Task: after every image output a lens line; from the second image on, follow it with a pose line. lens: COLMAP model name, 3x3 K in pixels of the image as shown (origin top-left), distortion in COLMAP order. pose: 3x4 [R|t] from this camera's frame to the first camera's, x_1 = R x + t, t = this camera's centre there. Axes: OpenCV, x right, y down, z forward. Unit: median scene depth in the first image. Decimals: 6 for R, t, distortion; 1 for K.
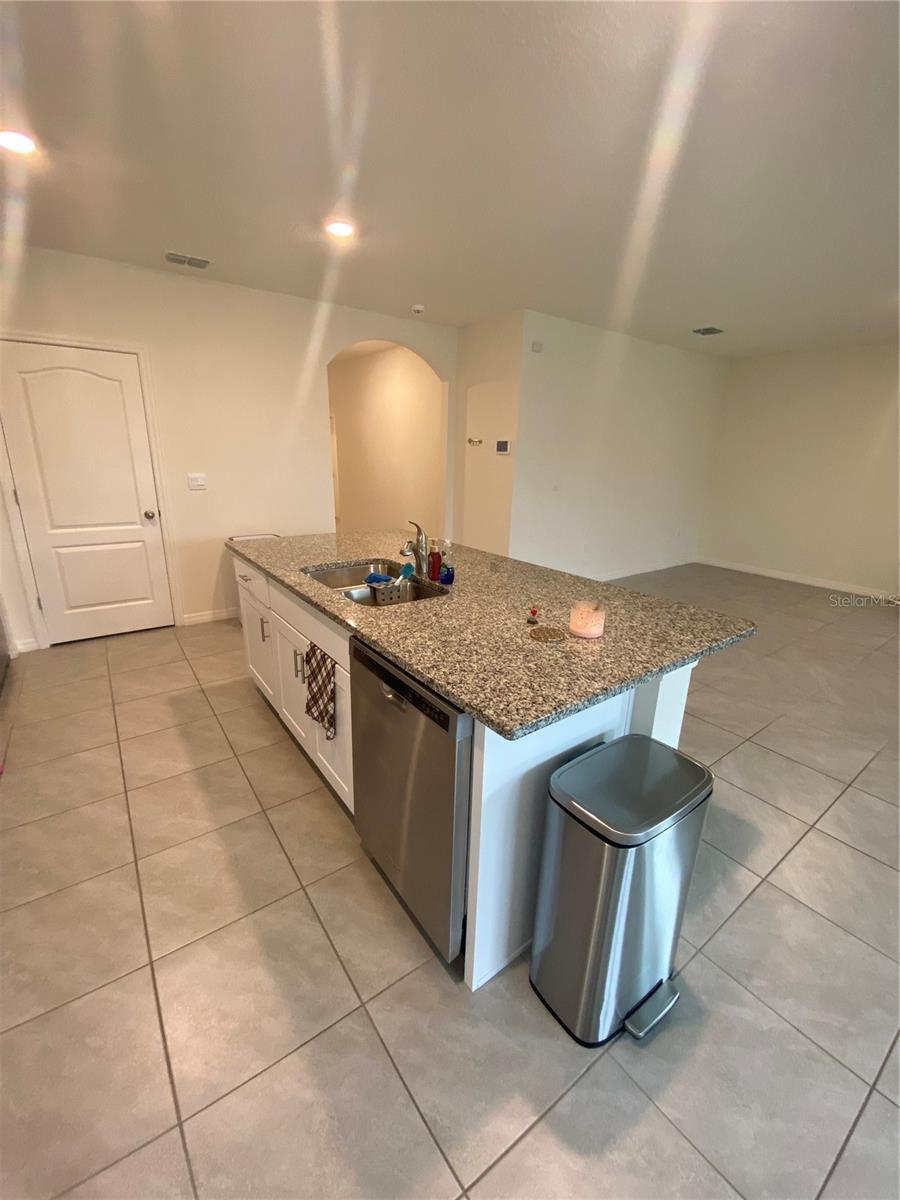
lens RADIAL K [[491.9, 0, 444.7], [0, 491.9, 599.5], [0, 0, 1]] dist [0.016709, 0.000107]
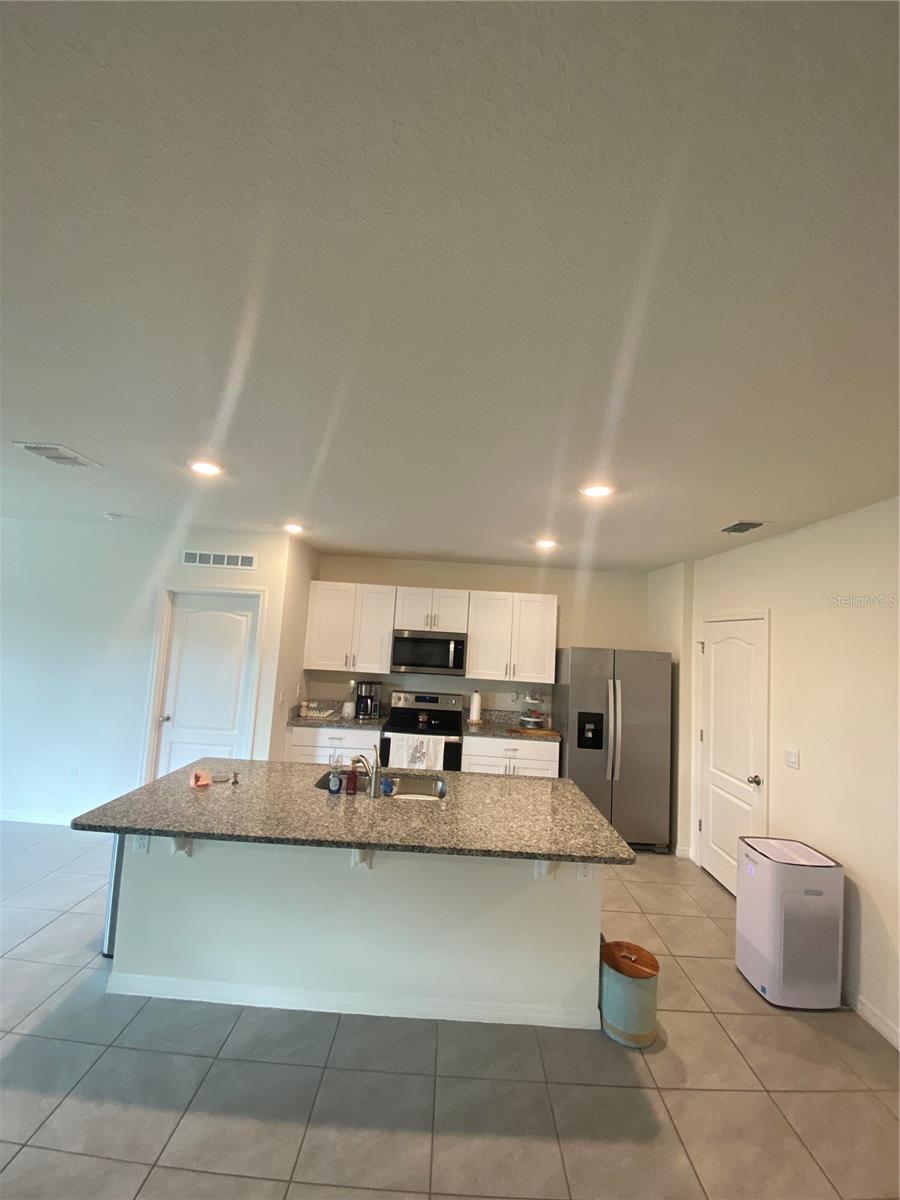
lens RADIAL K [[491.9, 0, 450.6], [0, 491.9, 595.7], [0, 0, 1]] dist [0.016709, 0.000107]
pose [[-0.588838, -0.115469, -0.799960, 0.571017], [-0.301531, 0.949671, 0.084874, -0.453042], [0.749899, 0.291190, -0.594020, 1.154880]]
